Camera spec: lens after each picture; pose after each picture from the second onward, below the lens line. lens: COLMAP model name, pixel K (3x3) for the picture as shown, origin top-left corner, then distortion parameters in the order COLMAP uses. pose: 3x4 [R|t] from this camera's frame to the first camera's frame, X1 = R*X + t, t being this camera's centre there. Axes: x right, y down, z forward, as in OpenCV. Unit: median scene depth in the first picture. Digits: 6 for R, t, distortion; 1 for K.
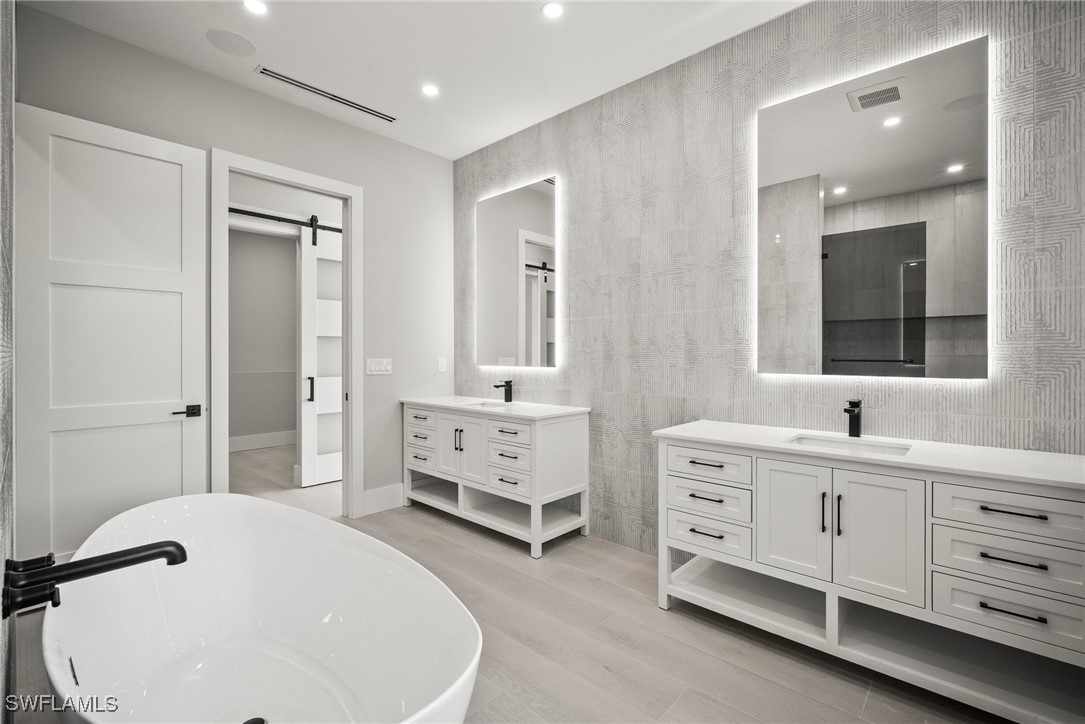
lens RADIAL K [[481.6, 0, 542.9], [0, 481.6, 357.1], [0, 0, 1]] dist [-0.007700, 0.000165]
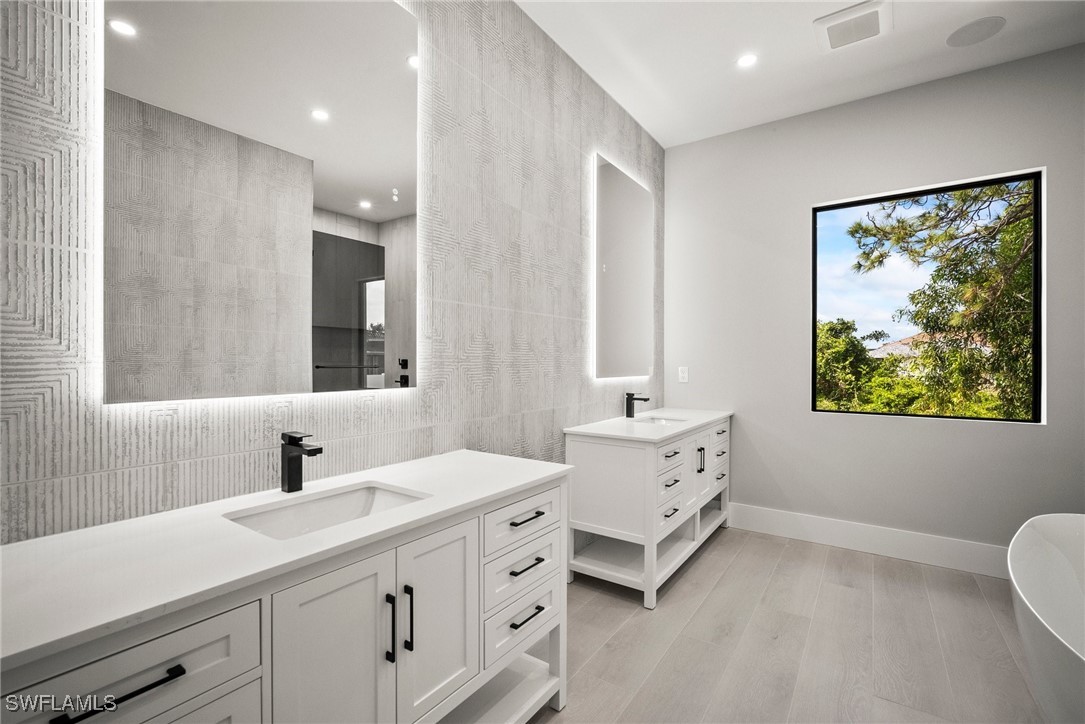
lens RADIAL K [[485.4, 0, 542.5], [0, 485.4, 362.0], [0, 0, 1]] dist [-0.008444, 0.000090]
pose [[-0.133646, -0.002799, 0.991025, -0.571489], [0.002819, 0.999991, 0.003204, -0.008138], [-0.991025, 0.003222, -0.133637, 1.048949]]
